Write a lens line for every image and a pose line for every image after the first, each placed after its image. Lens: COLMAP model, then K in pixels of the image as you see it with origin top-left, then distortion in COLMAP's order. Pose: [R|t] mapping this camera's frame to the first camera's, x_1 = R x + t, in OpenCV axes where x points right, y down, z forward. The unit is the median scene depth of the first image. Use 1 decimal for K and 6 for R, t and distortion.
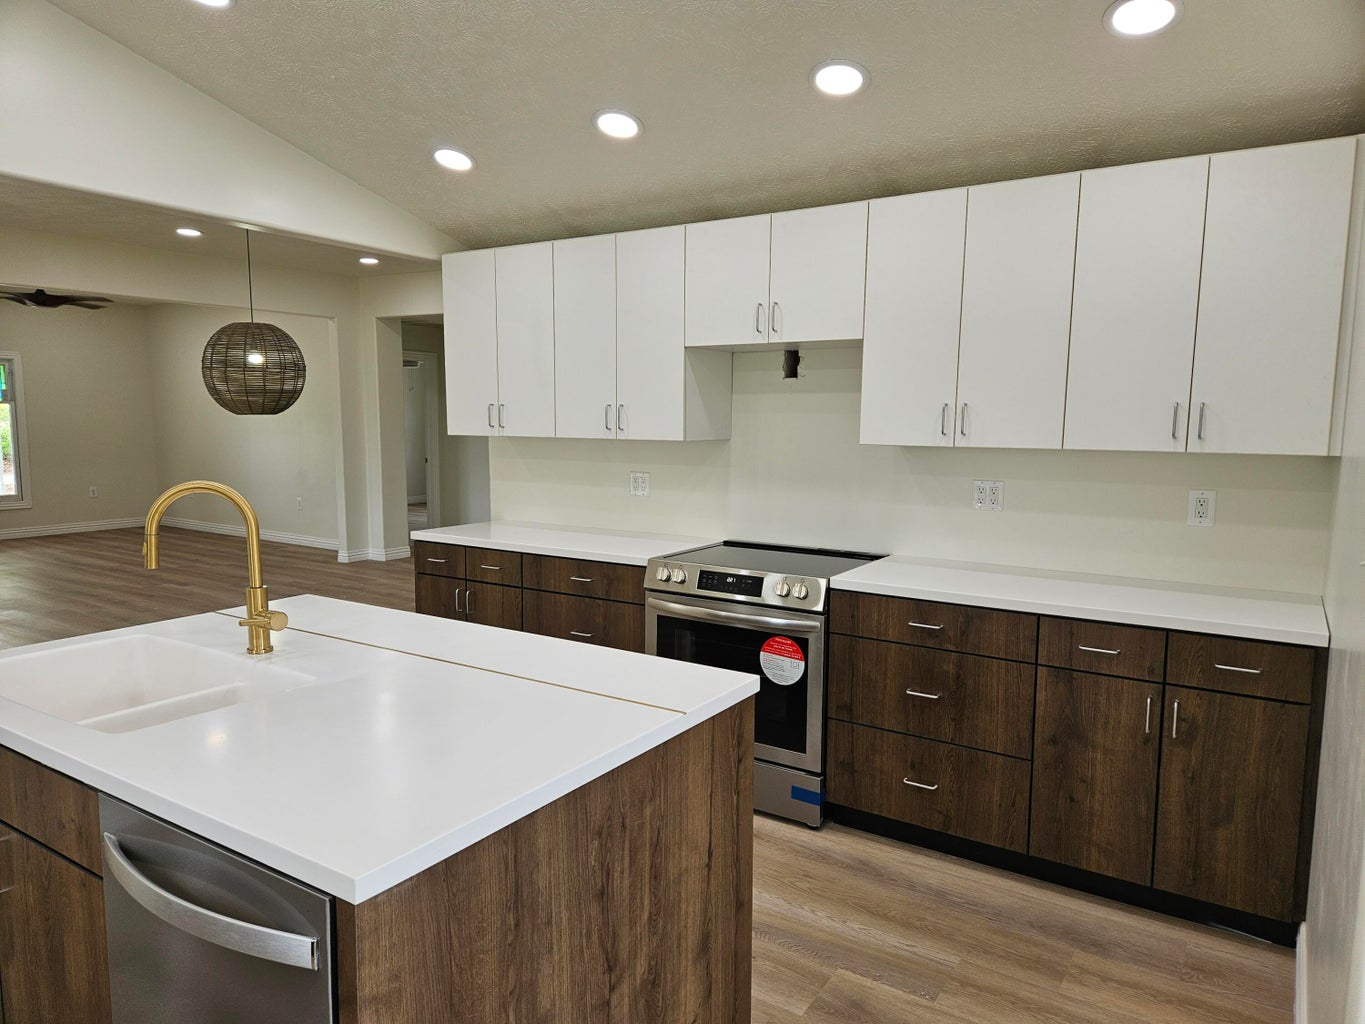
lens RADIAL K [[913.3, 0, 676.8], [0, 913.3, 510.9], [0, 0, 1]] dist [0.090039, -0.077452]
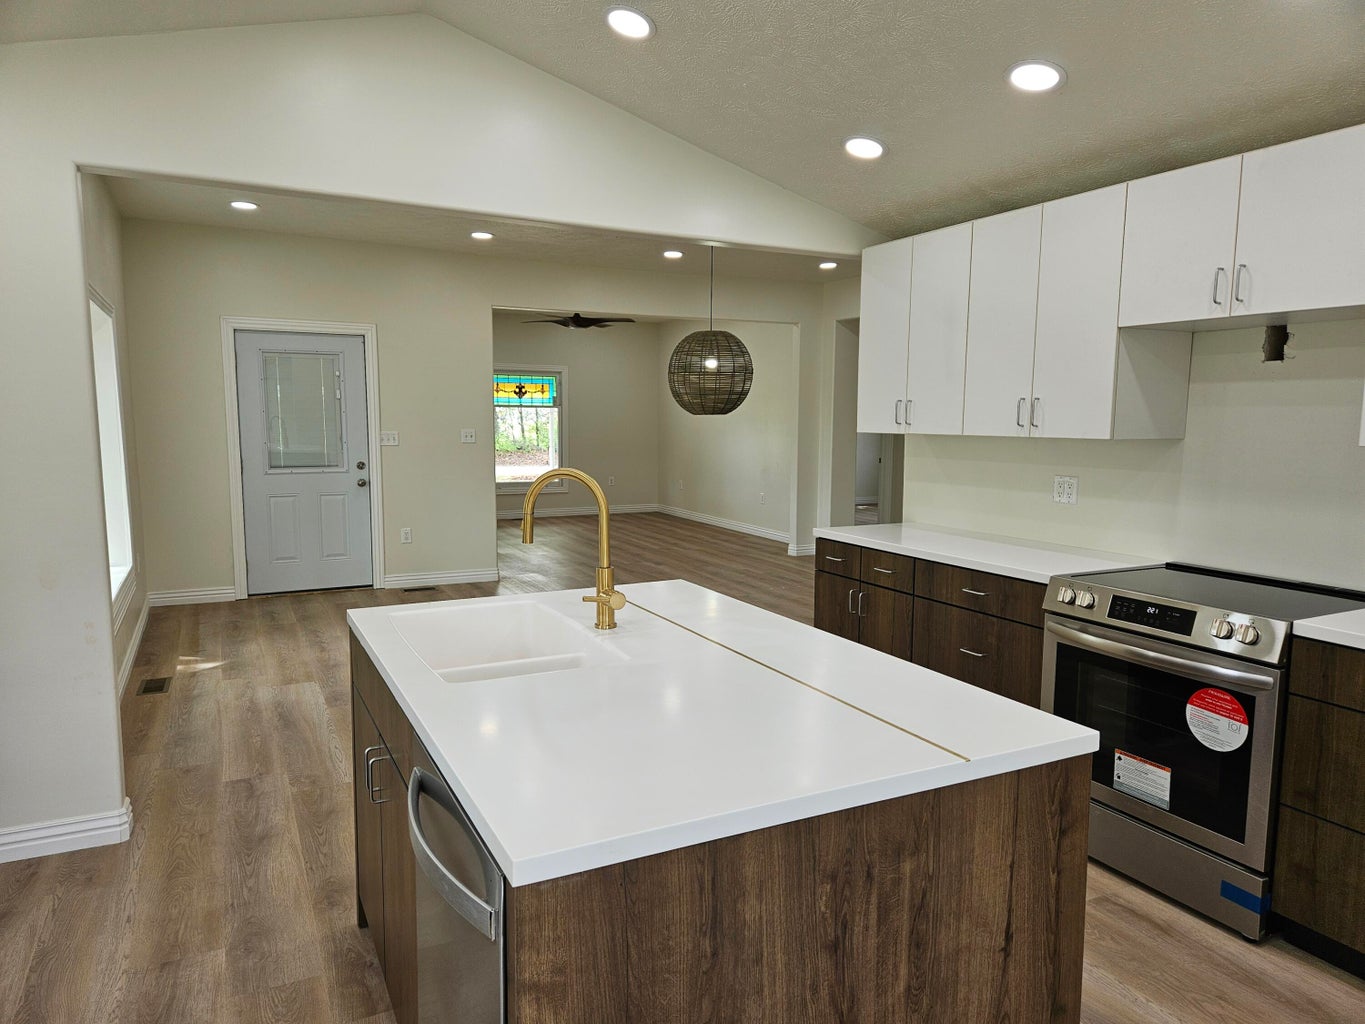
lens RADIAL K [[913.3, 0, 676.8], [0, 913.3, 510.9], [0, 0, 1]] dist [0.090039, -0.077452]
pose [[0.871020, 0.050958, -0.488598, 0.088031], [-0.052045, 0.998580, 0.011366, -0.000249], [0.488483, 0.015529, 0.872435, 0.067957]]
